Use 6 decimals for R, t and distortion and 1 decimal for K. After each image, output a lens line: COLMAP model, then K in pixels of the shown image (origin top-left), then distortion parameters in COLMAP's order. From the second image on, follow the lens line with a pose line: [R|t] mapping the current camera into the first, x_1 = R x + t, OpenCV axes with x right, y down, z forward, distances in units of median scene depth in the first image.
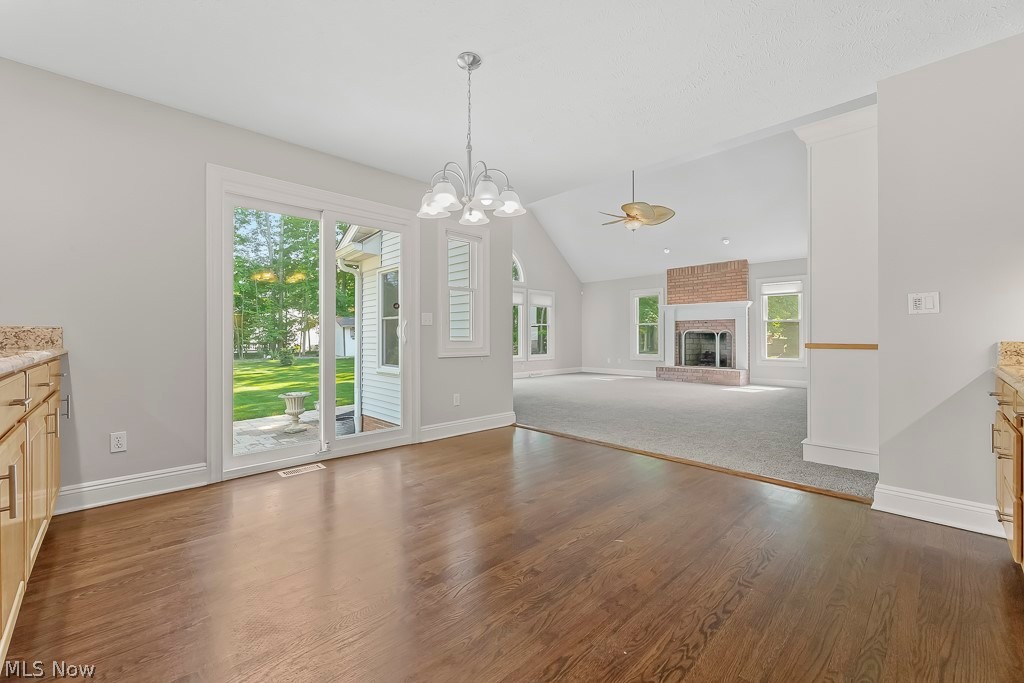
lens RADIAL K [[418.3, 0, 510.6], [0, 418.3, 339.3], [0, 0, 1]] dist [0.000288, 0.000069]
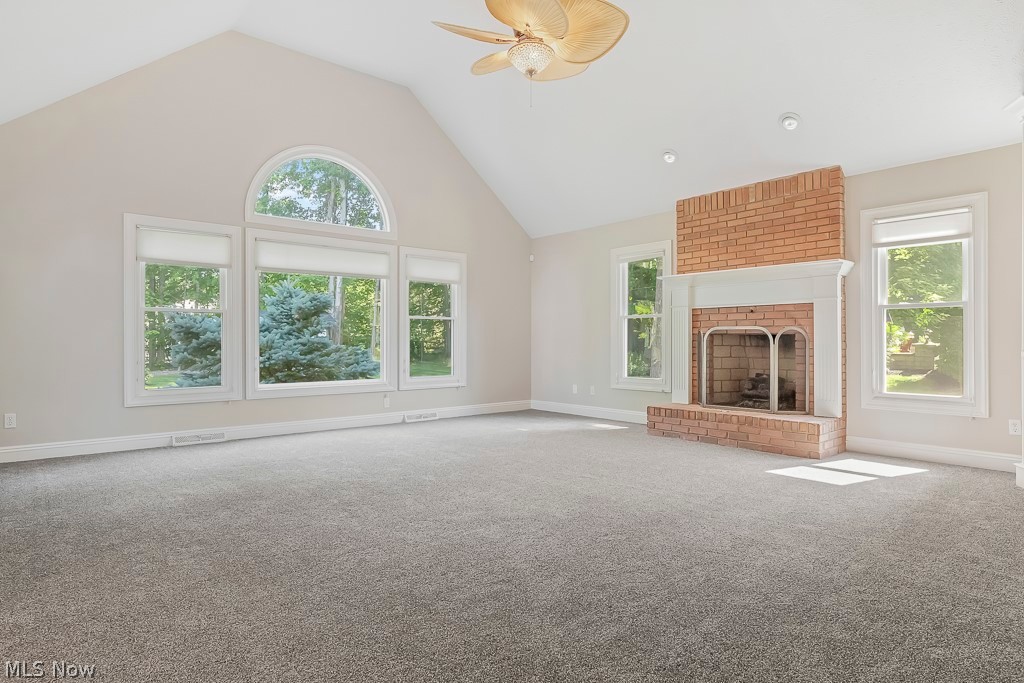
lens RADIAL K [[588.6, 0, 513.2], [0, 588.6, 342.4], [0, 0, 1]] dist [0.006133, -0.000830]
pose [[0.999031, 0.001174, -0.044001, 0.229359], [-0.001375, 0.999989, -0.004536, -0.002508], [0.043995, 0.004592, 0.999021, 0.337509]]
